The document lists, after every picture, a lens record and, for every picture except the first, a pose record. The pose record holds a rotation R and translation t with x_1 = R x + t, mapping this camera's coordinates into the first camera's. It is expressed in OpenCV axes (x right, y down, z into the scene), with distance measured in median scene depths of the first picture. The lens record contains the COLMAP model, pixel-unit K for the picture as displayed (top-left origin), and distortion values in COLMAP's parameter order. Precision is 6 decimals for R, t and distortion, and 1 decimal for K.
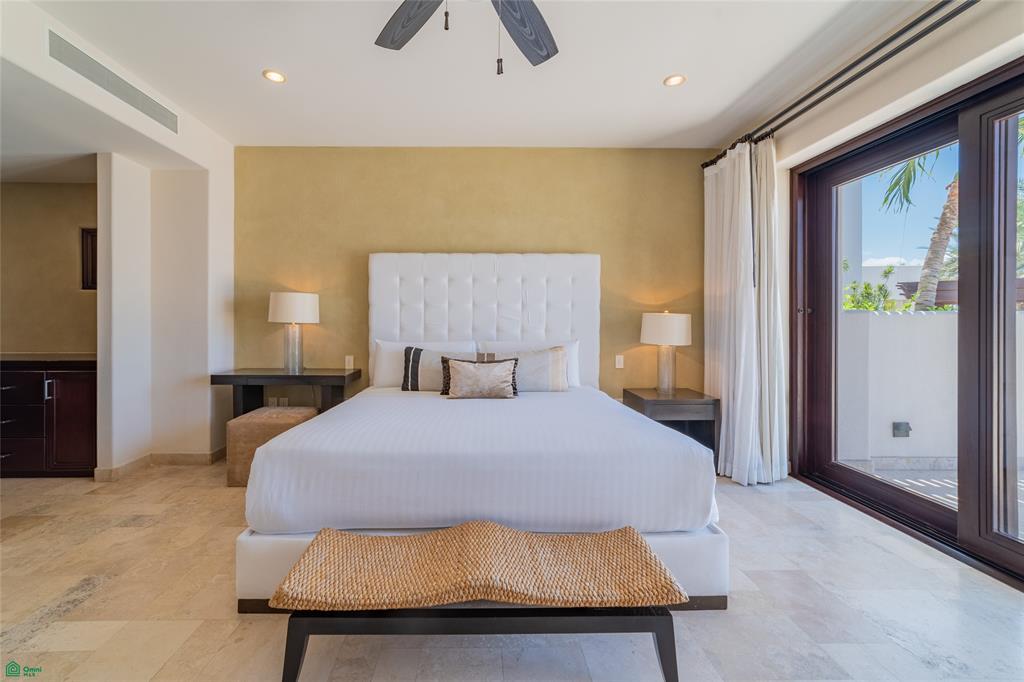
lens RADIAL K [[406.9, 0, 499.1], [0, 406.9, 324.5], [0, 0, 1]] dist [-0.001396, 0.008372]
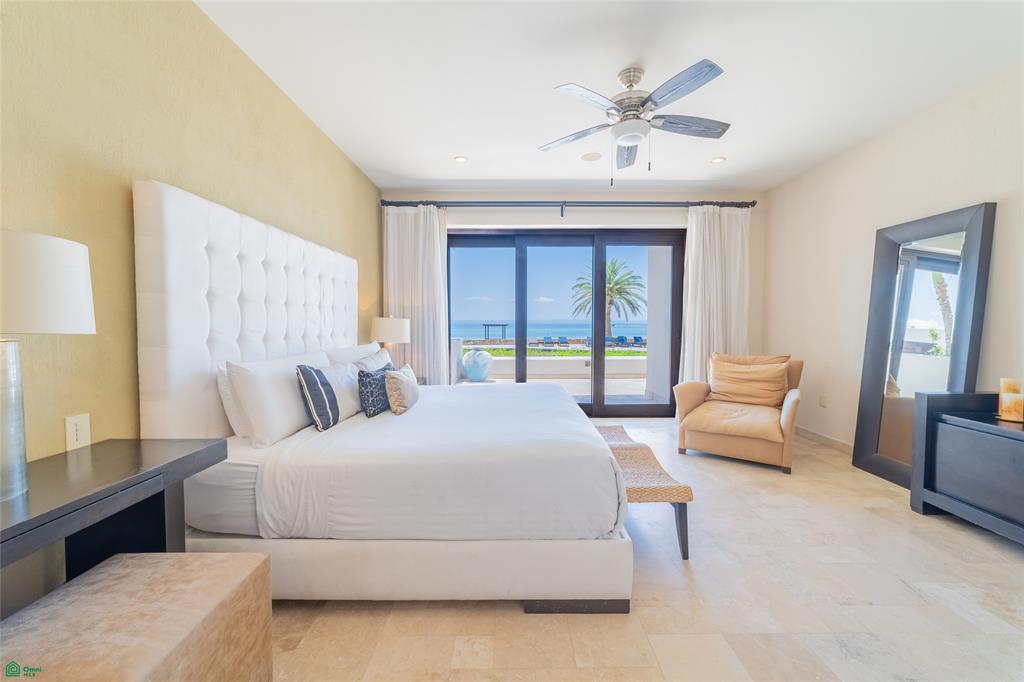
lens RADIAL K [[406.9, 0, 499.1], [0, 406.9, 324.5], [0, 0, 1]] dist [-0.001396, 0.008372]
pose [[0.060021, -0.003967, 0.998189, -0.771534], [0.022961, 0.999733, 0.002593, -0.002755], [-0.997933, 0.022764, 0.060096, 0.582866]]
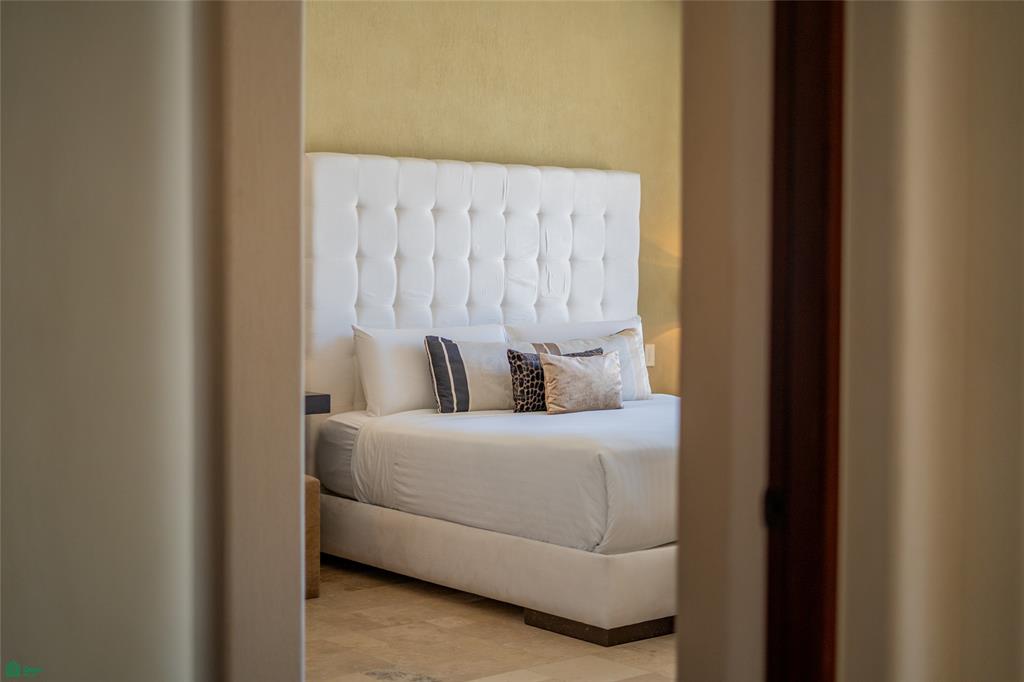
lens RADIAL K [[1482.4, 0, 510.4], [0, 1482.4, 310.1], [0, 0, 1]] dist [0.558074, 0.011139]
pose [[0.785538, -0.013064, 0.618675, -1.260673], [0.003351, 0.999852, 0.016858, -0.012276], [-0.618804, -0.011170, 0.785466, -0.594317]]
